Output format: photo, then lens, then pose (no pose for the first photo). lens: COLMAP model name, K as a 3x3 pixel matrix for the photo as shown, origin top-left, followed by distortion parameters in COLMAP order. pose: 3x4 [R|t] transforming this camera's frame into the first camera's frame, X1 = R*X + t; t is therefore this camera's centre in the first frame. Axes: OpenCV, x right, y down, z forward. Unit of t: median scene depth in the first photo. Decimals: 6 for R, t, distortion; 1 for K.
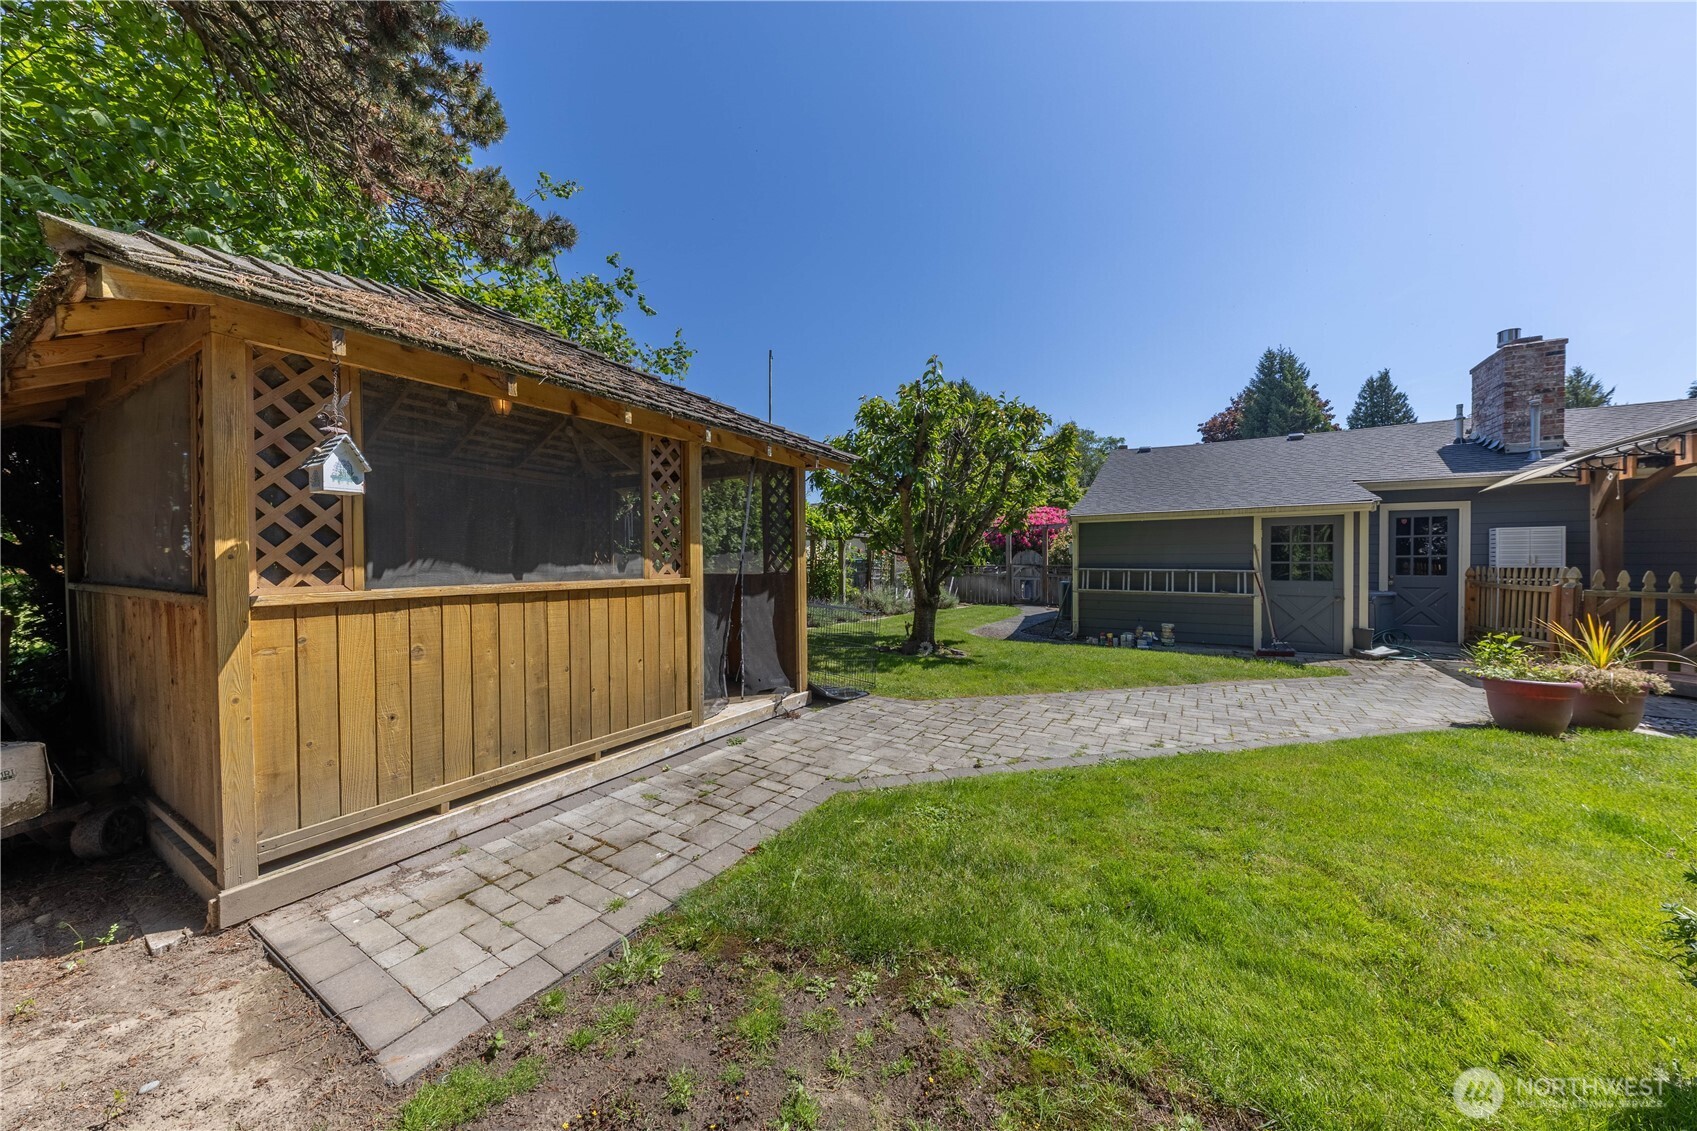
lens RADIAL K [[598.8, 0, 848.5], [0, 598.8, 565.5], [0, 0, 1]] dist [-0.001285, -0.000443]
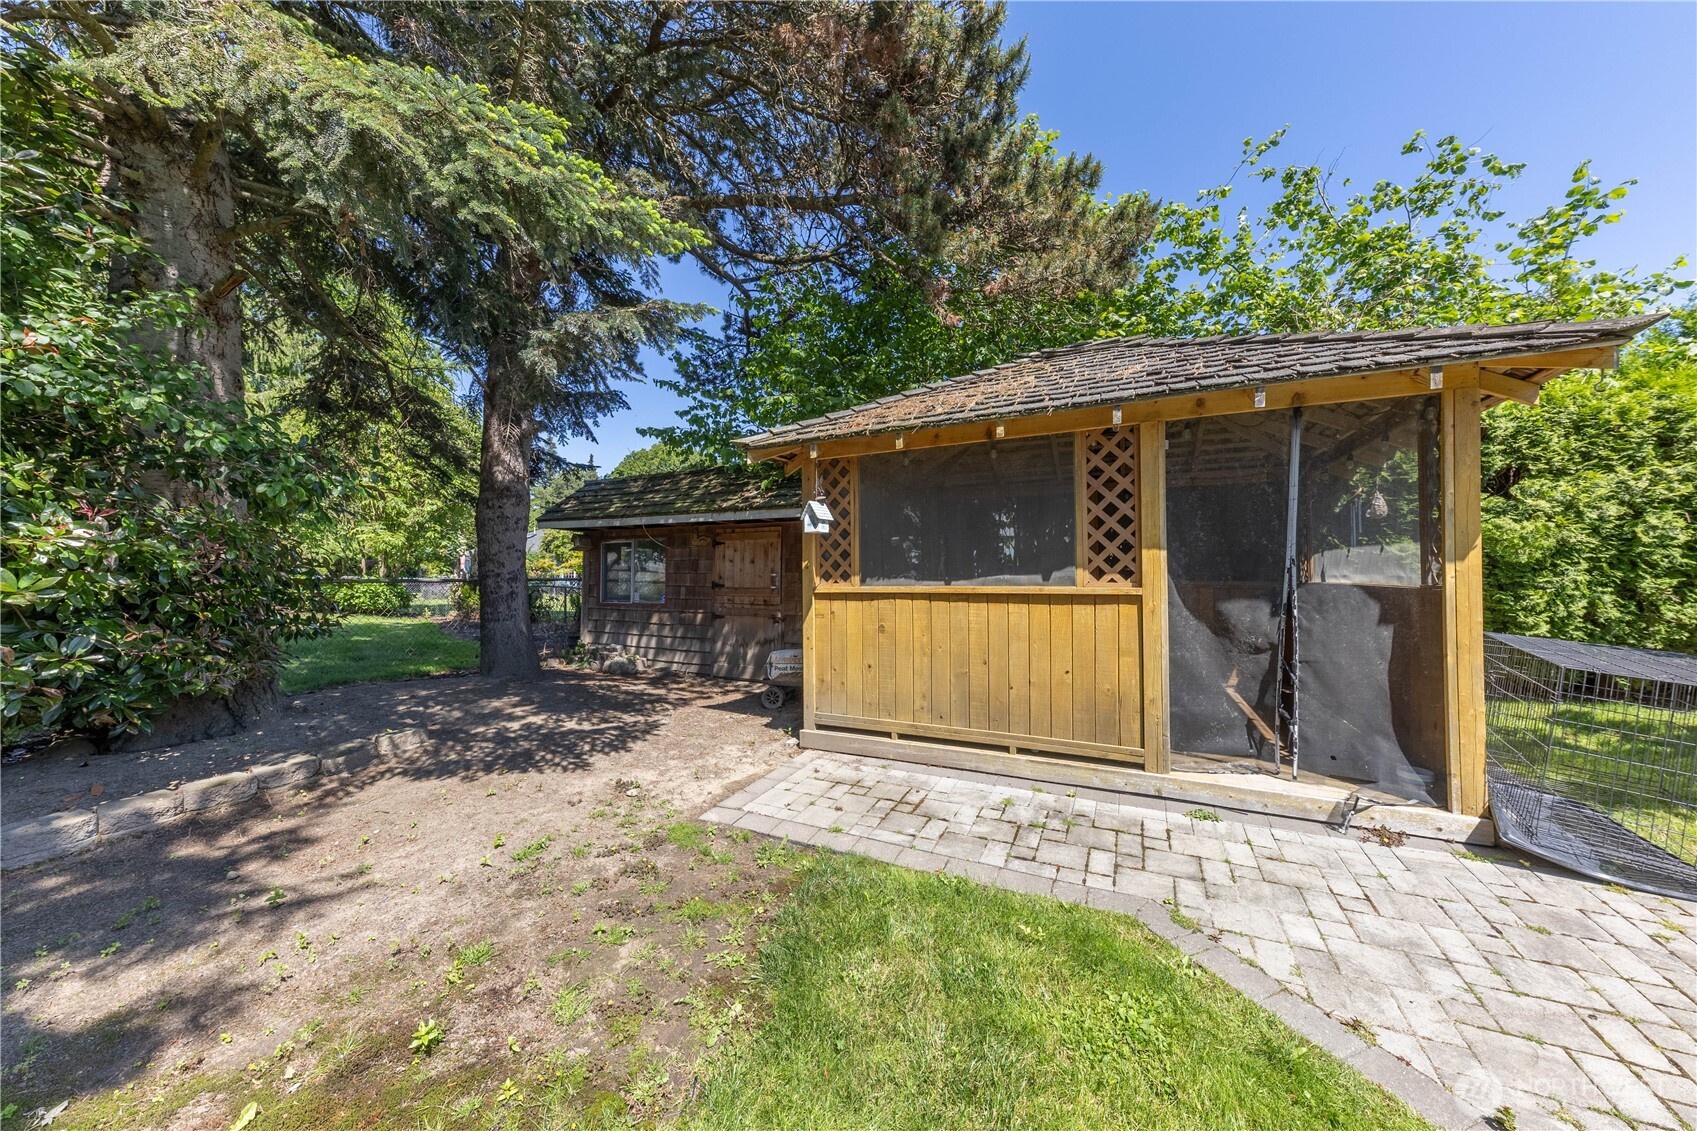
lens RADIAL K [[598.8, 0, 848.5], [0, 598.8, 565.5], [0, 0, 1]] dist [-0.001285, -0.000443]
pose [[0.044730, 0.000335, -0.998999, 0.653426], [0.001659, 0.999999, 0.000410, -0.014237], [0.998998, -0.001676, 0.044730, 0.671658]]
